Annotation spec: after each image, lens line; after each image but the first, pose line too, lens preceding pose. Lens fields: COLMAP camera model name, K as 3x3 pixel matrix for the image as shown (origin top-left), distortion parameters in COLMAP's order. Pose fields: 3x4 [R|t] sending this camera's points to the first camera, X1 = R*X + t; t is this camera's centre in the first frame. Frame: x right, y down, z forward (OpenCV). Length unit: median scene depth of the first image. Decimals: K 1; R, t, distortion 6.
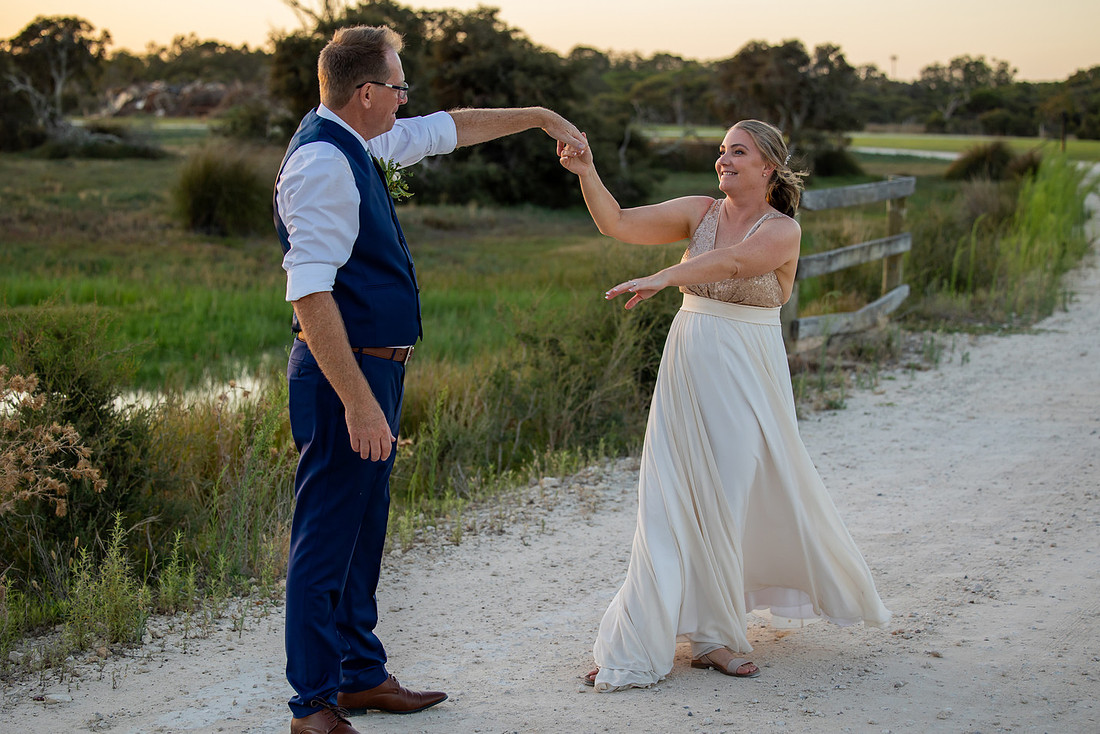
lens RADIAL K [[2126.1, 0, 550.0], [0, 2126.1, 367.0], [0, 0, 1]] dist [-0.400849, 1.285766]
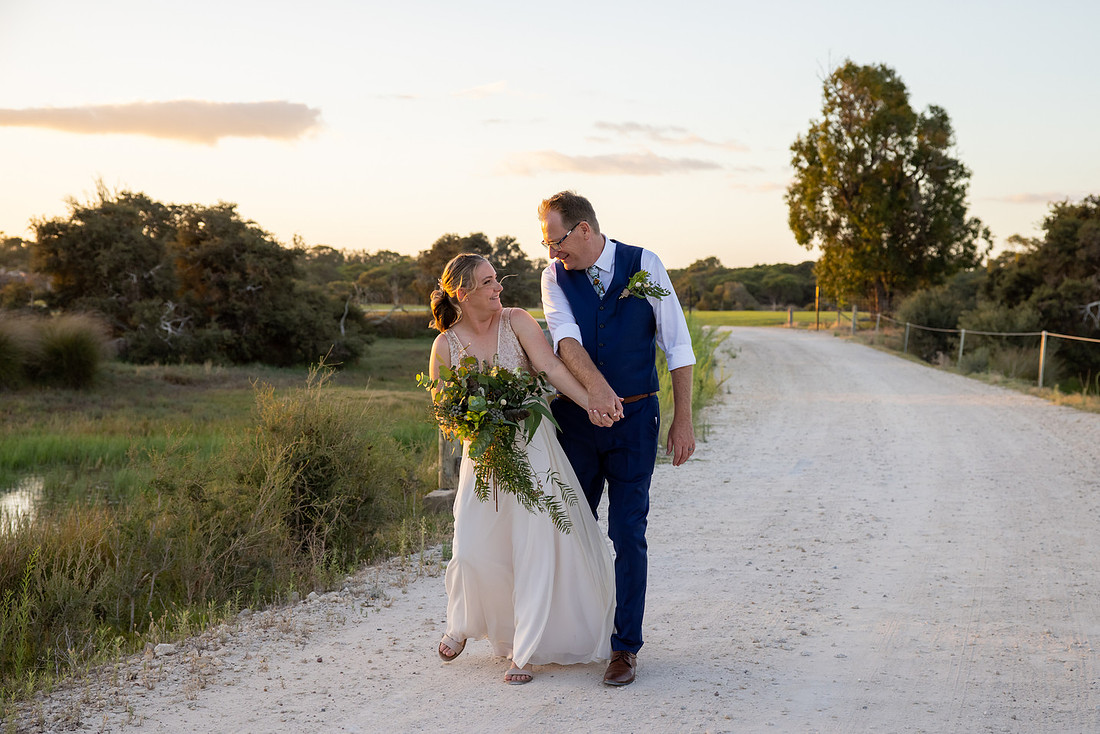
lens RADIAL K [[1557.8, 0, 550.0], [0, 1557.8, 367.0], [0, 0, 1]] dist [0.080036, 0.003077]
pose [[0.988118, -0.013141, 0.153135, 0.017781], [0.024837, 0.996895, -0.074717, -0.003204], [-0.151678, 0.077633, 0.985377, 0.090622]]
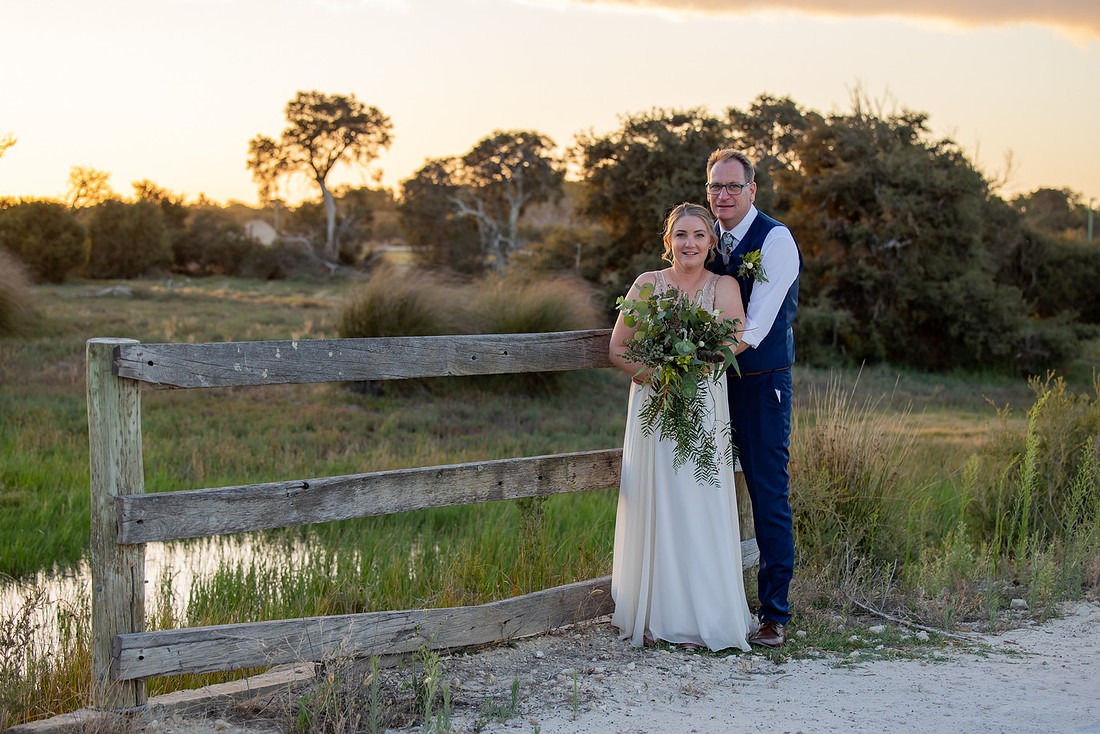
lens RADIAL K [[2217.4, 0, 550.0], [0, 2217.4, 367.0], [0, 0, 1]] dist [-0.564762, -0.122895]
pose [[0.938465, 0.025346, -0.344443, 0.141763], [-0.050161, 0.996732, -0.063322, -0.021036], [0.341712, 0.076703, 0.936669, 0.234210]]
